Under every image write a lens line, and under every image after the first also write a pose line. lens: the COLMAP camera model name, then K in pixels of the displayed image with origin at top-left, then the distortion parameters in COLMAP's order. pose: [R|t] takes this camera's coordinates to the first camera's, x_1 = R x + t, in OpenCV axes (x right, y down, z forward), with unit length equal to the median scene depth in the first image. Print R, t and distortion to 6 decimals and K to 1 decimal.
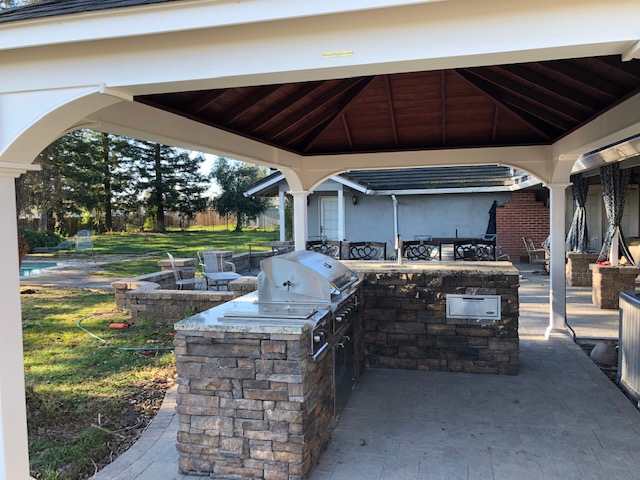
lens RADIAL K [[526.0, 0, 321.6], [0, 526.0, 240.0], [0, 0, 1]] dist [0.023456, -0.014888]
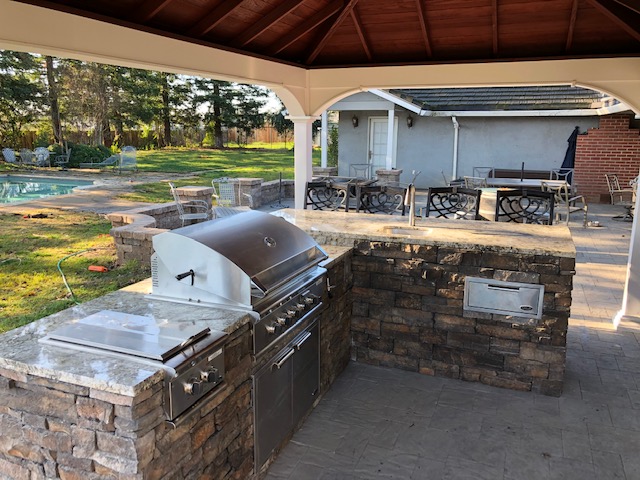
lens RADIAL K [[526.0, 0, 318.8], [0, 526.0, 240.7], [0, 0, 1]] dist [0.023456, -0.014888]
pose [[0.989845, 0.052772, -0.131993, 0.088203], [-0.031423, 0.986798, 0.158879, -0.033209], [0.138635, -0.153118, 0.978435, 0.192755]]
